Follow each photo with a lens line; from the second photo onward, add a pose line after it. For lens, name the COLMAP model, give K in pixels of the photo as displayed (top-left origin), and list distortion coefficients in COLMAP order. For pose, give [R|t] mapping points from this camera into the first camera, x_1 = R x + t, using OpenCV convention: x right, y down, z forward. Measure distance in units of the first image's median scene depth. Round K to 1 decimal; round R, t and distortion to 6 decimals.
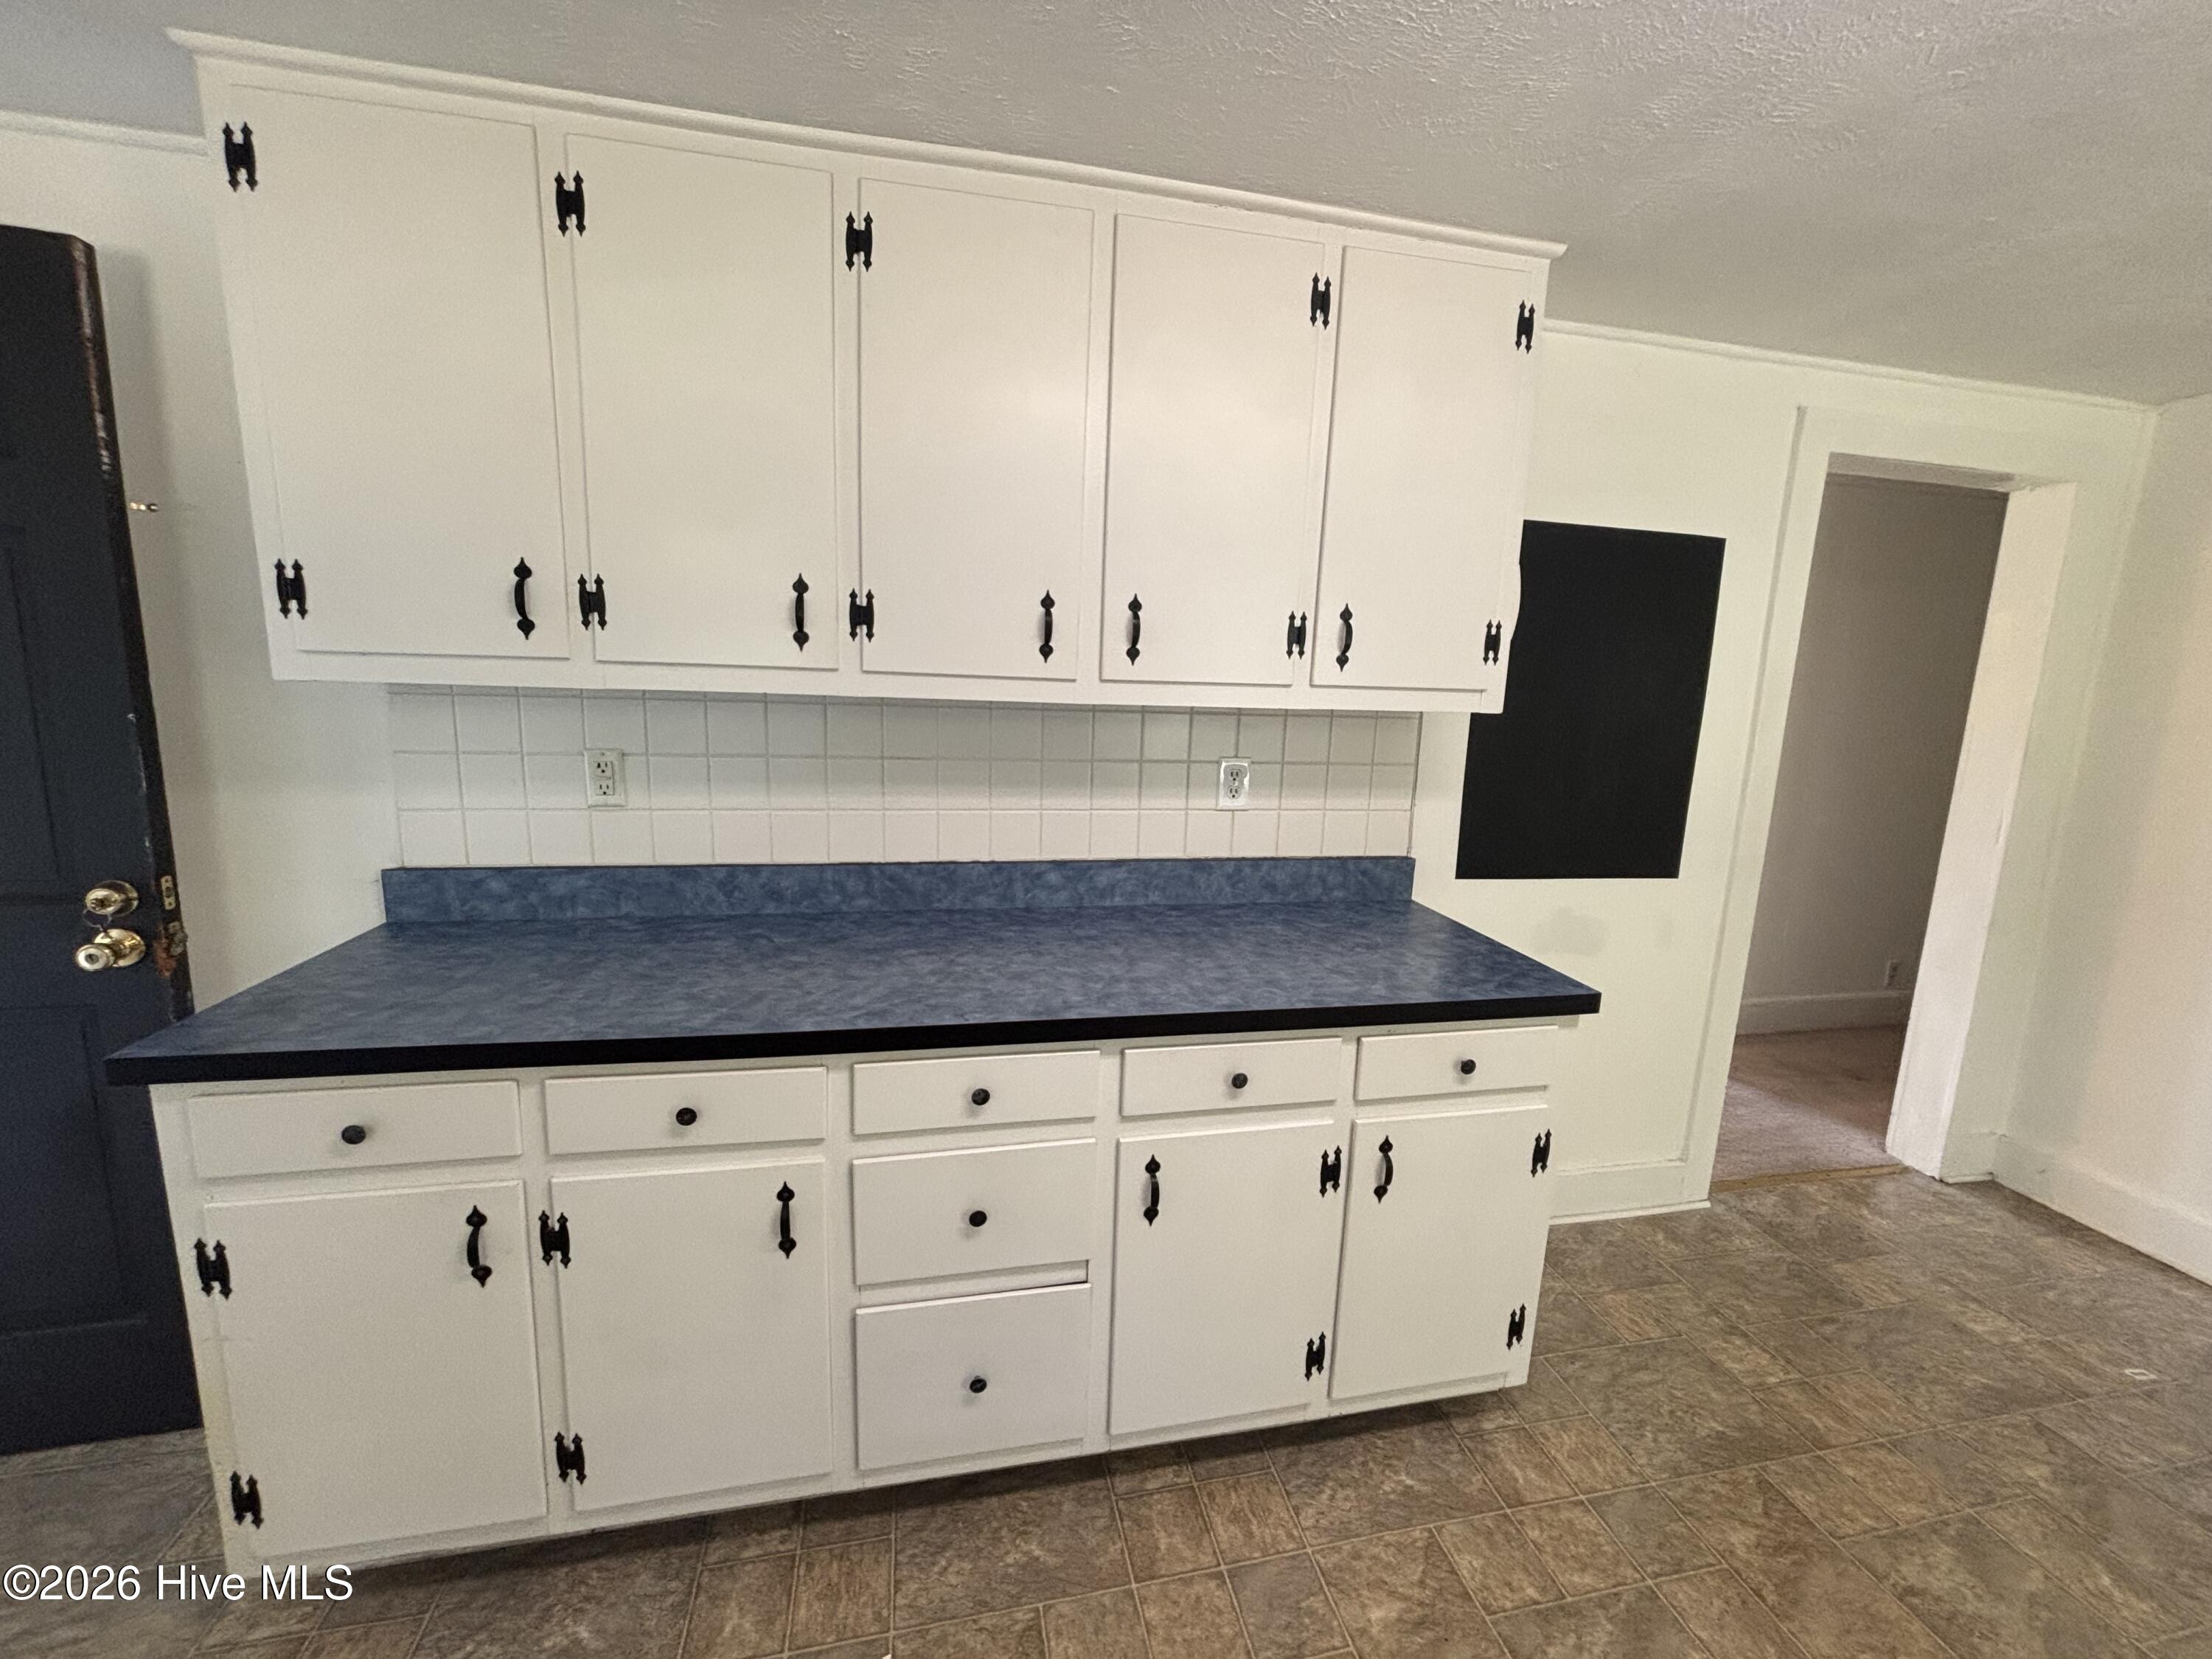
lens RADIAL K [[888.6, 0, 1102.0], [0, 888.6, 824.1], [0, 0, 1]] dist [-0.000084, -0.000041]
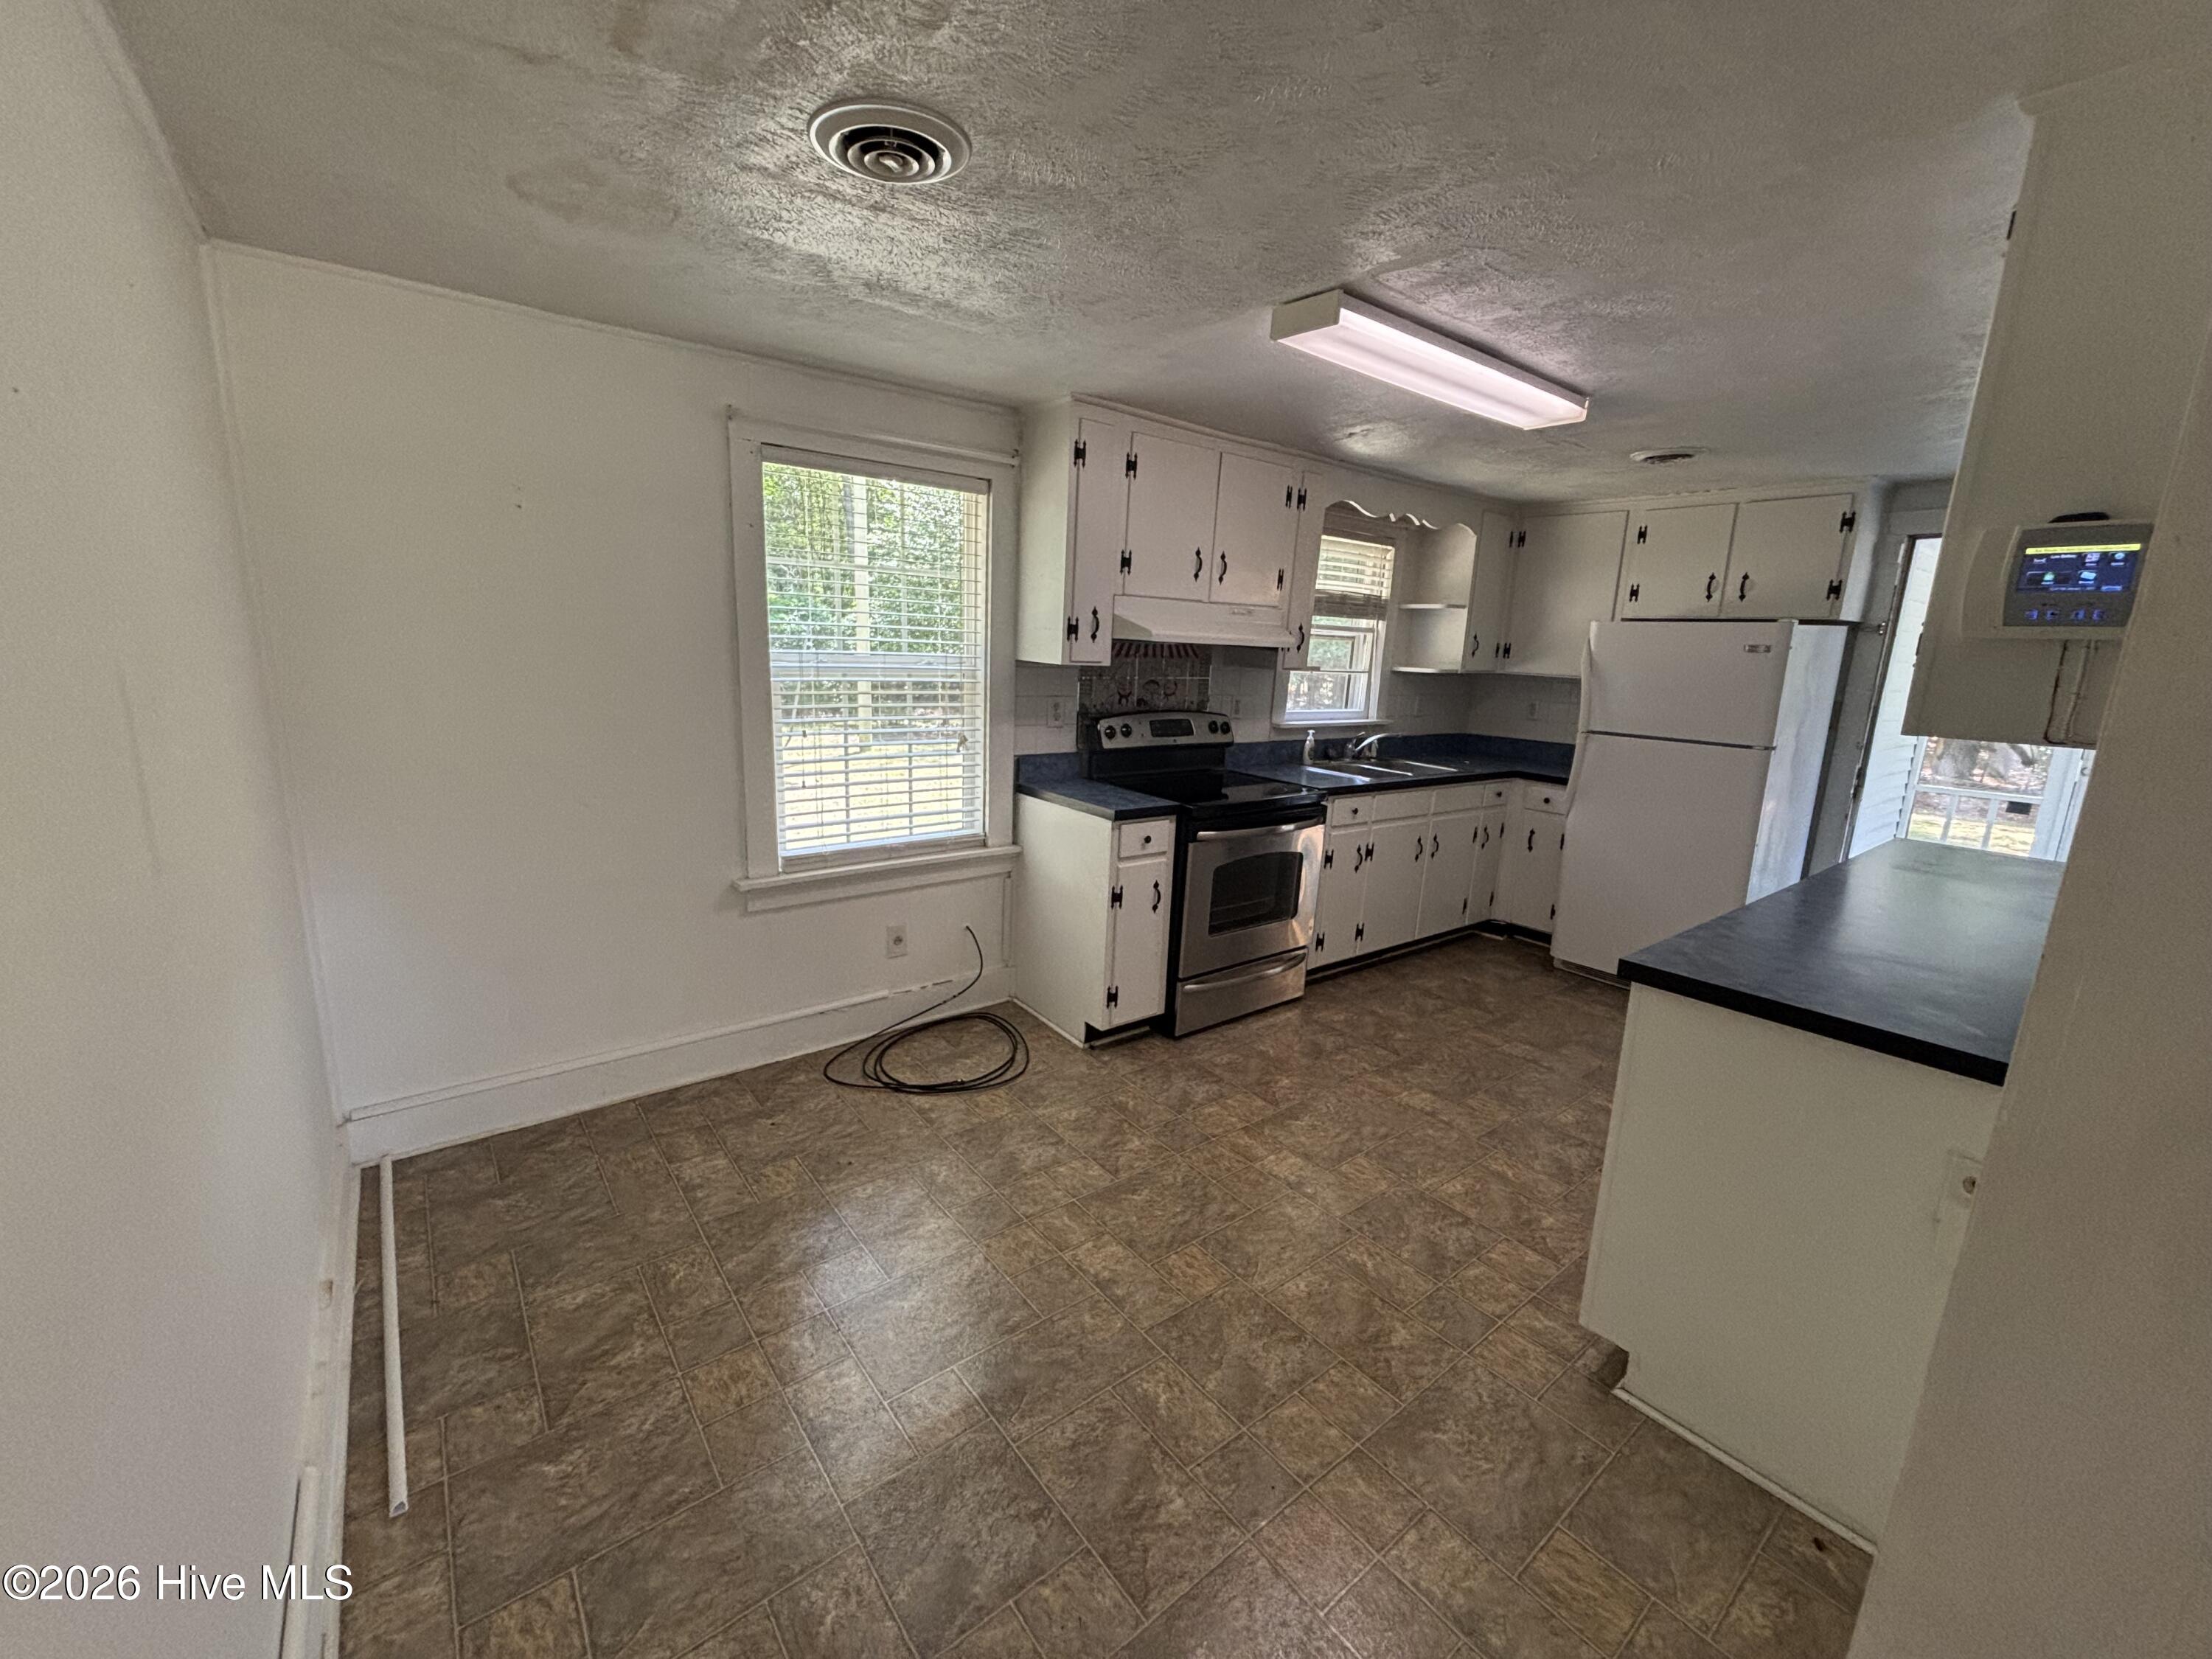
lens RADIAL K [[888.6, 0, 1102.0], [0, 888.6, 824.1], [0, 0, 1]] dist [-0.000084, -0.000041]
pose [[-0.897862, 0.019652, -0.439838, 1.565518], [-0.143573, 0.931325, 0.334695, -0.233413], [0.416210, 0.363658, -0.833380, 1.536424]]
